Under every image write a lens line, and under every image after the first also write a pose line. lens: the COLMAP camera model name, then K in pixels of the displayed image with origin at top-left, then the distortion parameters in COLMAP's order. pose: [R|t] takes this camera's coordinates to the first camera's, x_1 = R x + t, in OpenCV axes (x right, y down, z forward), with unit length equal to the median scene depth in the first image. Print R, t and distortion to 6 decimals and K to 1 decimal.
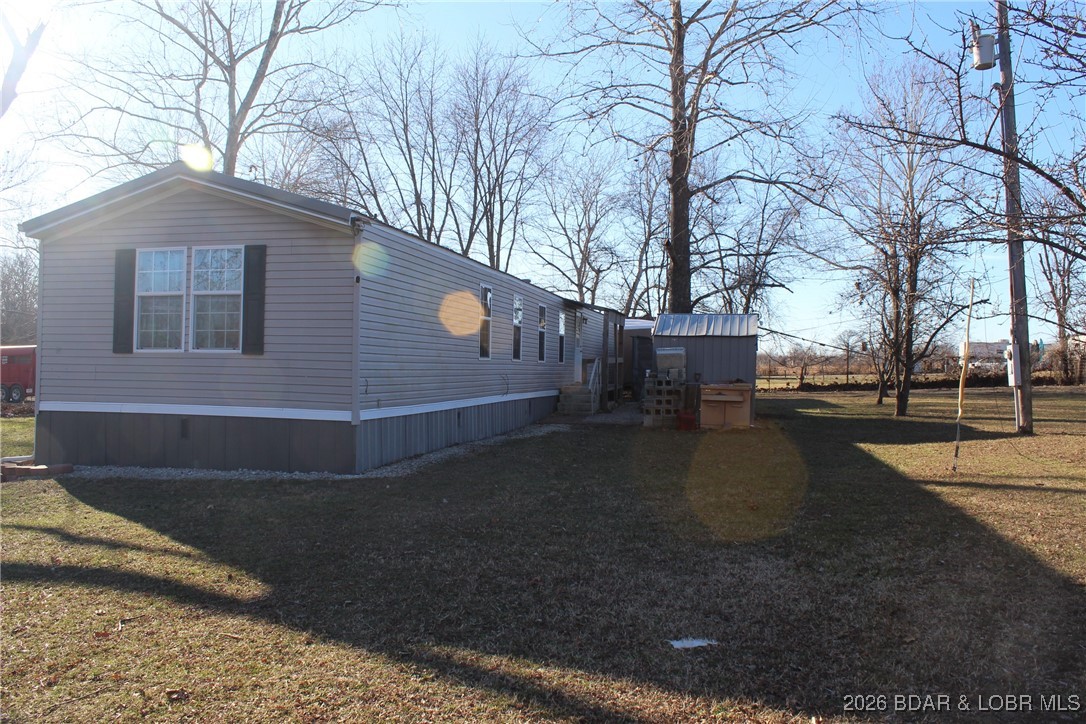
lens RADIAL K [[876.9, 0, 543.0], [0, 876.9, 362.0], [0, 0, 1]] dist [-0.099060, 0.002355]
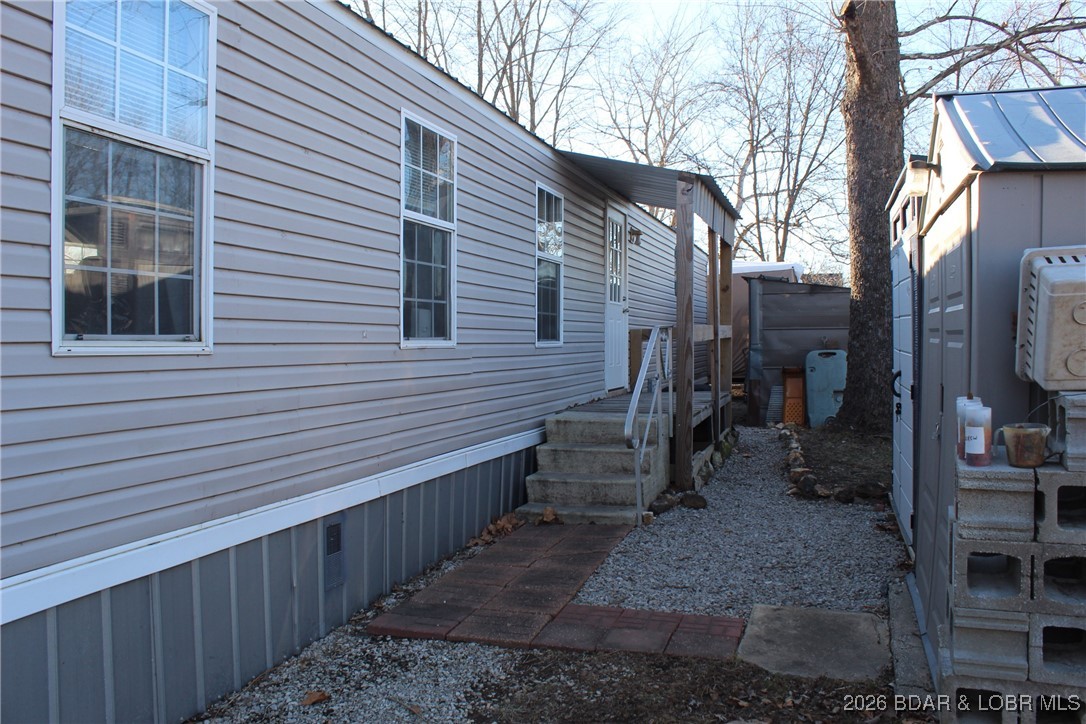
lens RADIAL K [[876.9, 0, 543.0], [0, 876.9, 362.0], [0, 0, 1]] dist [-0.099060, 0.002355]
pose [[0.994680, -0.017454, -0.101524, 0.048626], [0.020503, 0.999367, 0.029062, -0.001652], [0.100953, -0.030989, 0.994408, 0.629022]]
